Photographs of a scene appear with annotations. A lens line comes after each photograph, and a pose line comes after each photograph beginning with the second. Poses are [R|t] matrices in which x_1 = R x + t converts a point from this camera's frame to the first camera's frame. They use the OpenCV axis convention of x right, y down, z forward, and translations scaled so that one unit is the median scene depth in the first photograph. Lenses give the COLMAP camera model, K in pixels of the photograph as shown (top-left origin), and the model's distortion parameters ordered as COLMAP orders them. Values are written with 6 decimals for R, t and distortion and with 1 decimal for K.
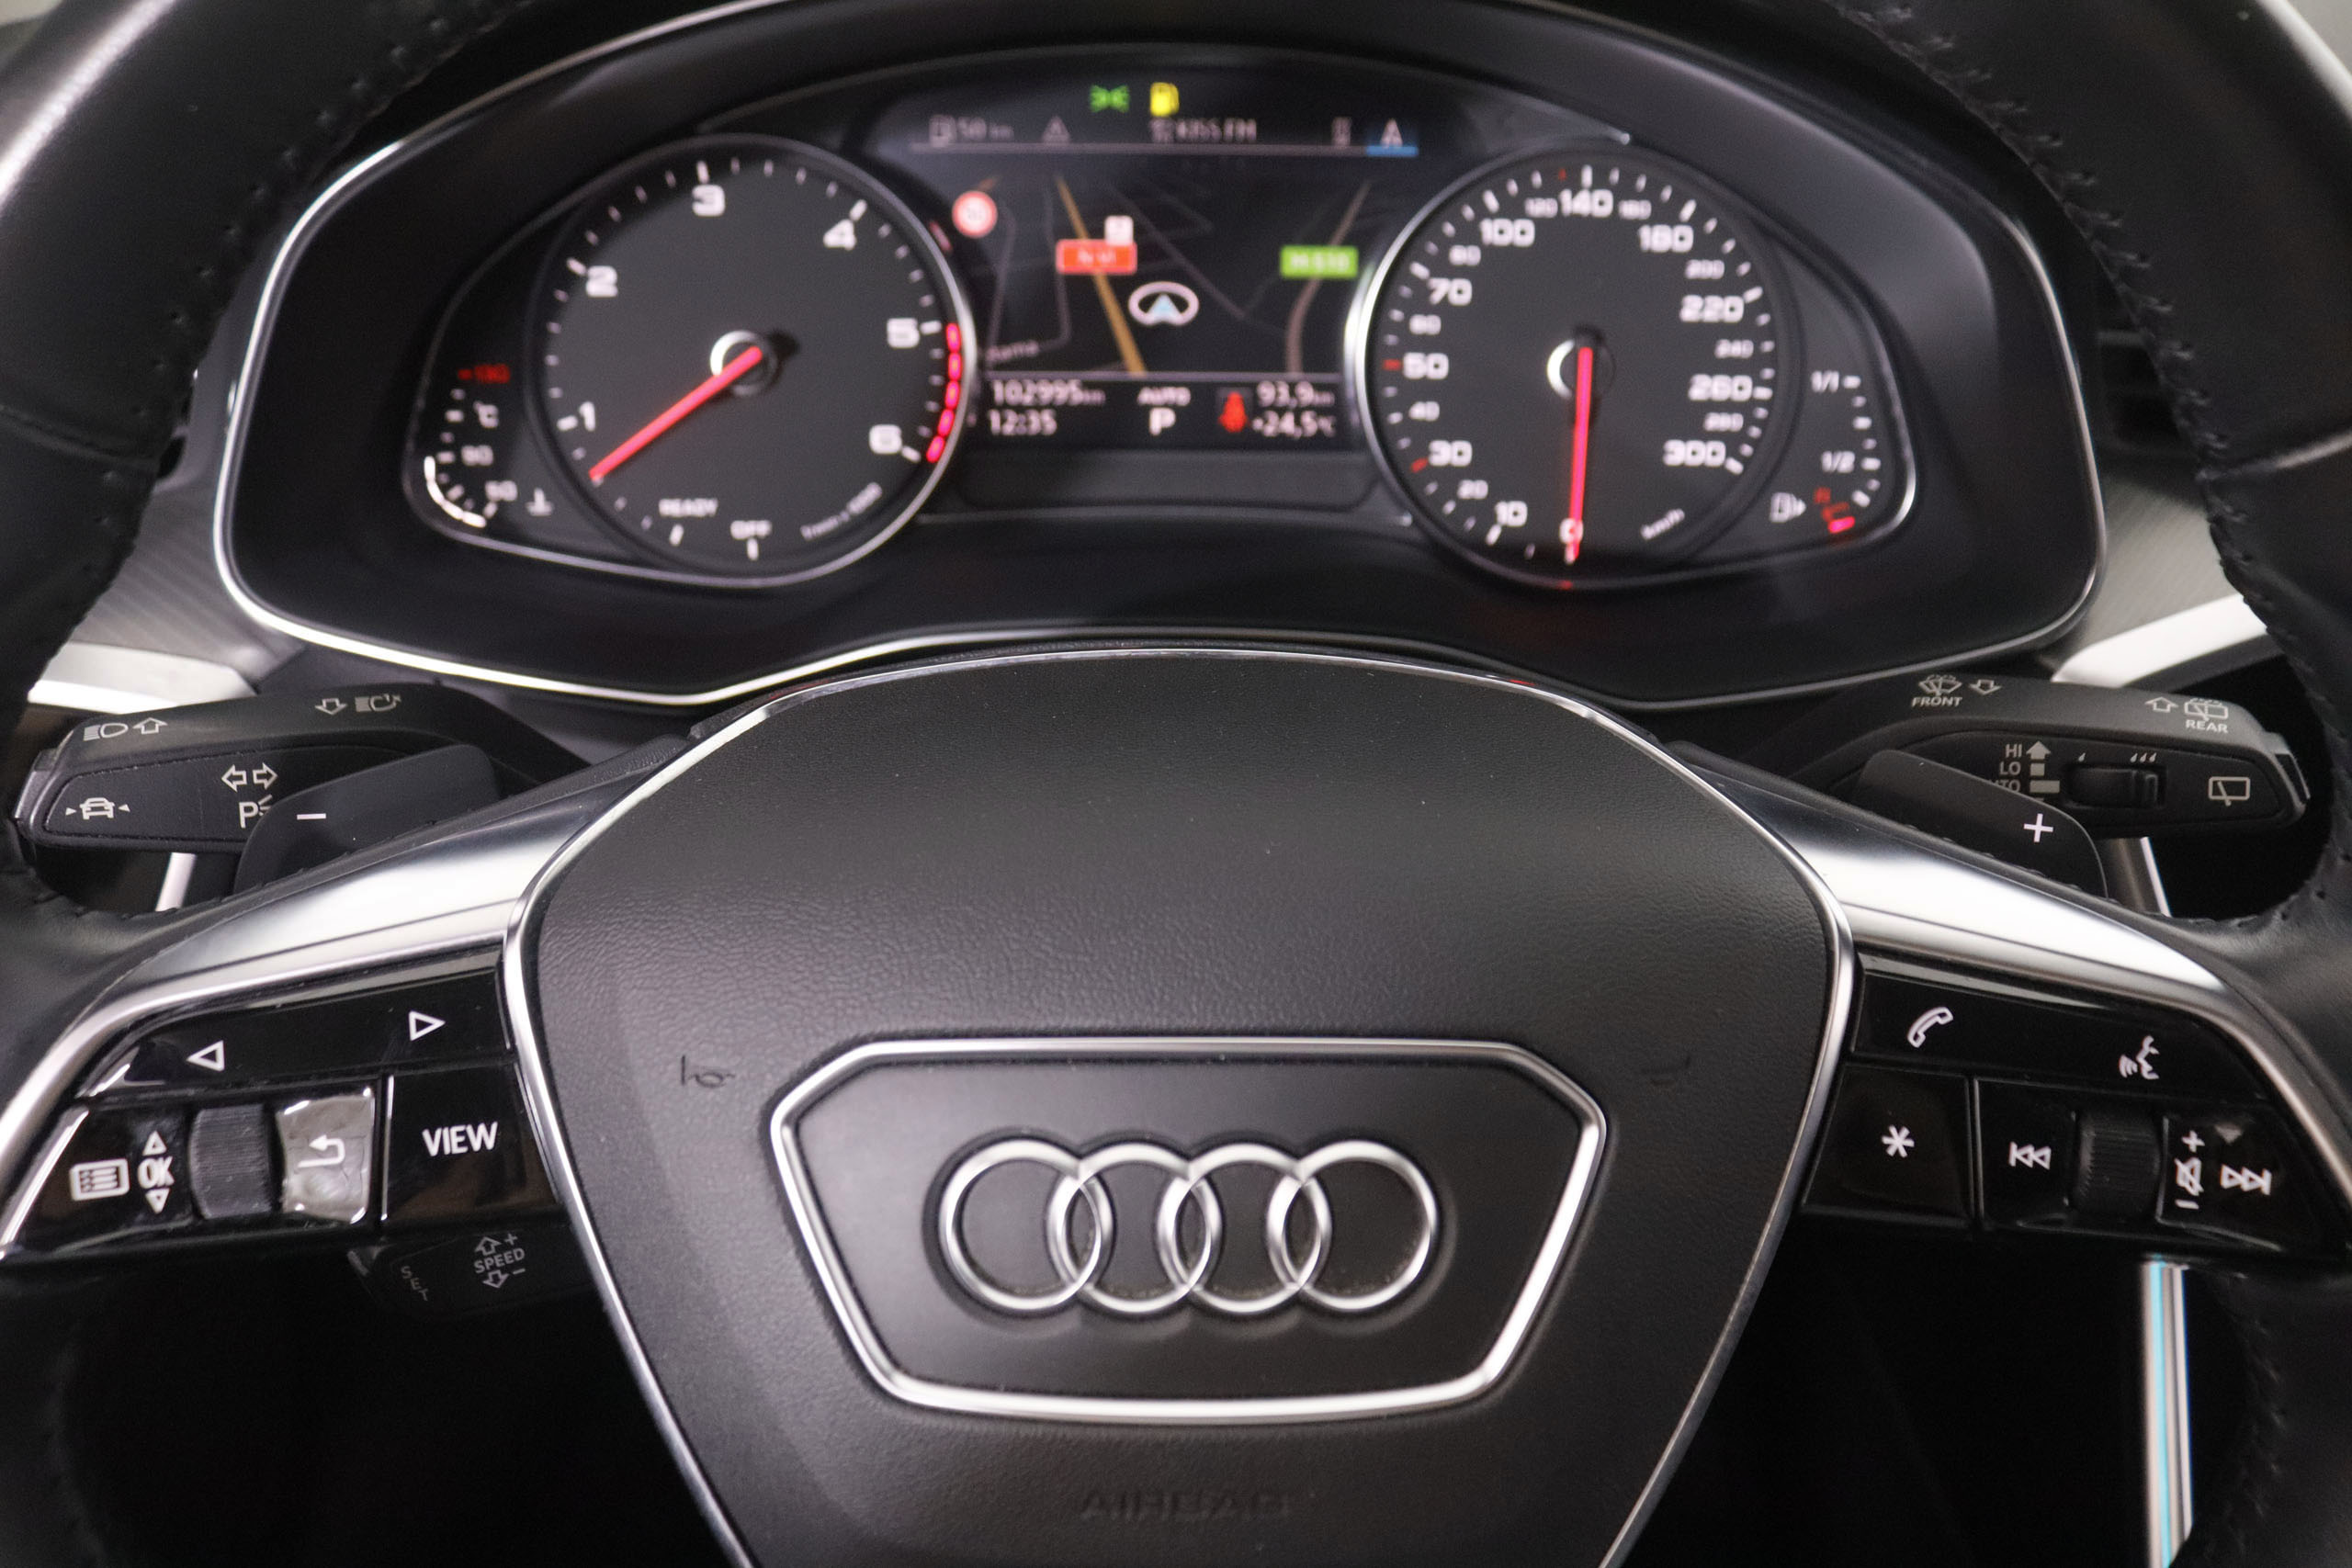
lens RADIAL K [[1923.7, 0, 1238.1], [0, 1923.7, 790.4], [0, 0, 1]] dist [-0.162770, 0.100415]
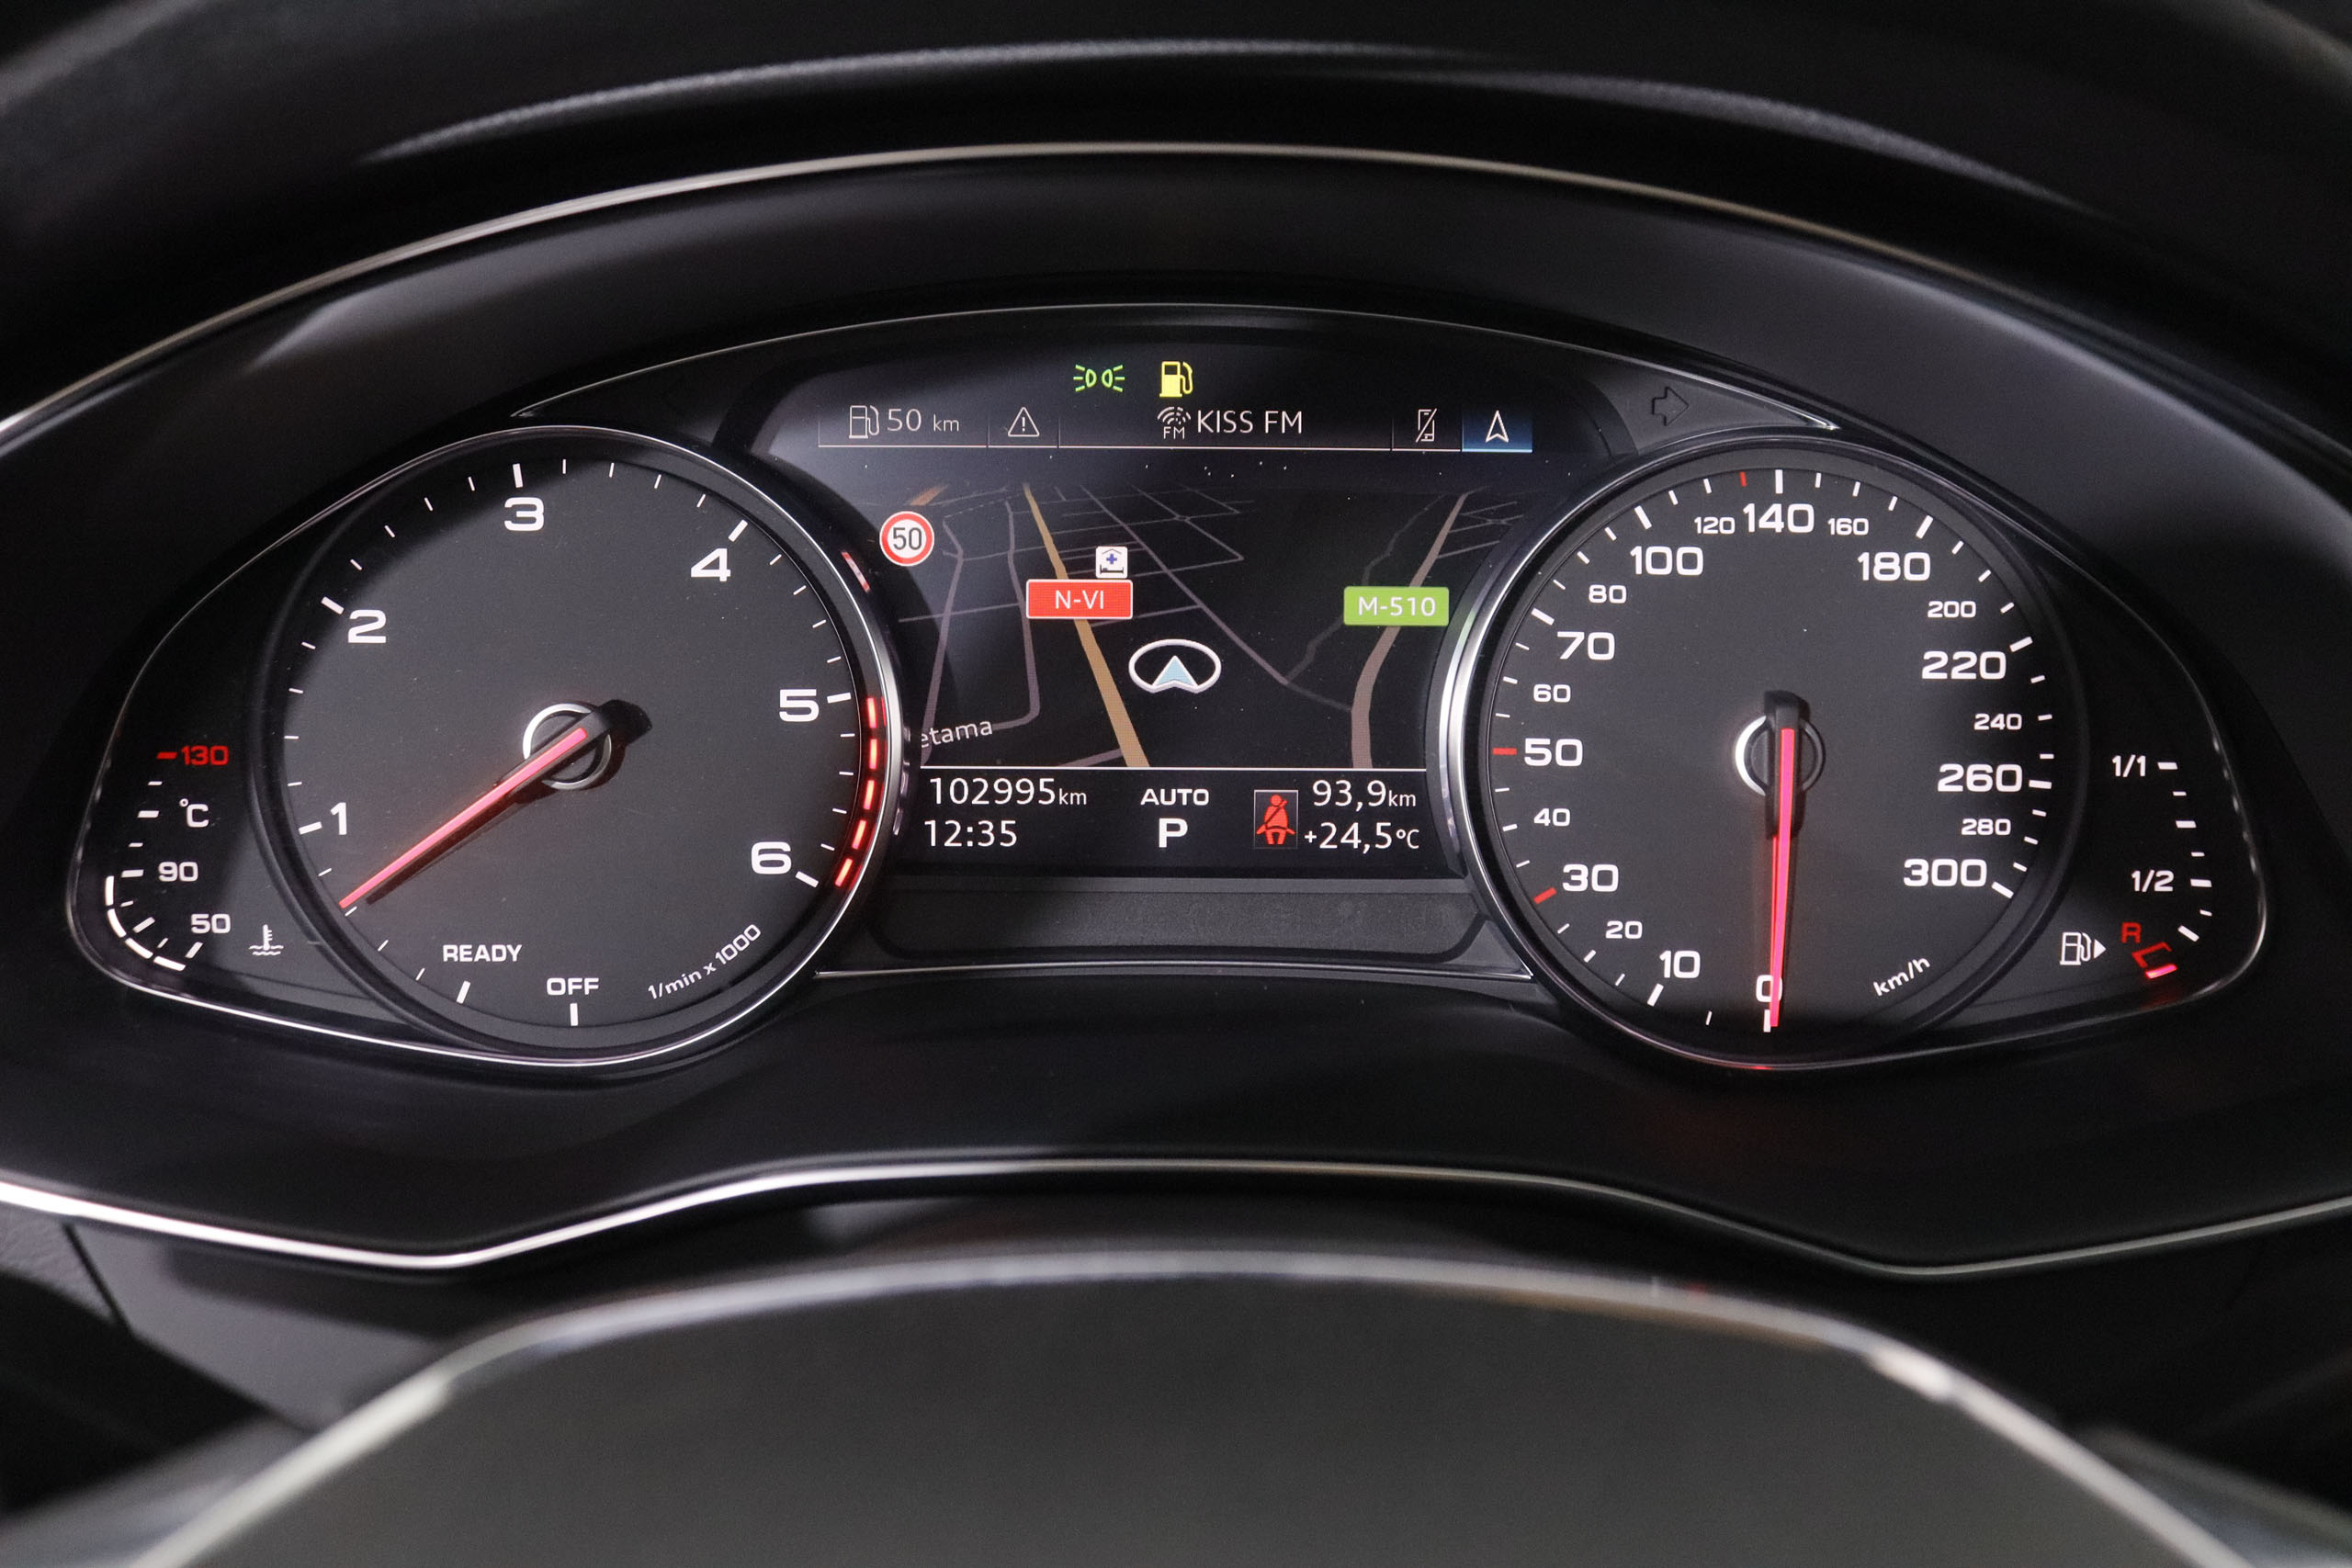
lens RADIAL K [[2407.7, 0, 1243.9], [0, 2407.7, 802.5], [0, 0, 1]] dist [-0.119779, 0.000000]
pose [[0.999969, -0.002327, -0.007515, -0.007343], [0.000785, 0.980012, -0.198936, -0.031489], [0.007828, 0.198924, 0.979984, 0.147844]]
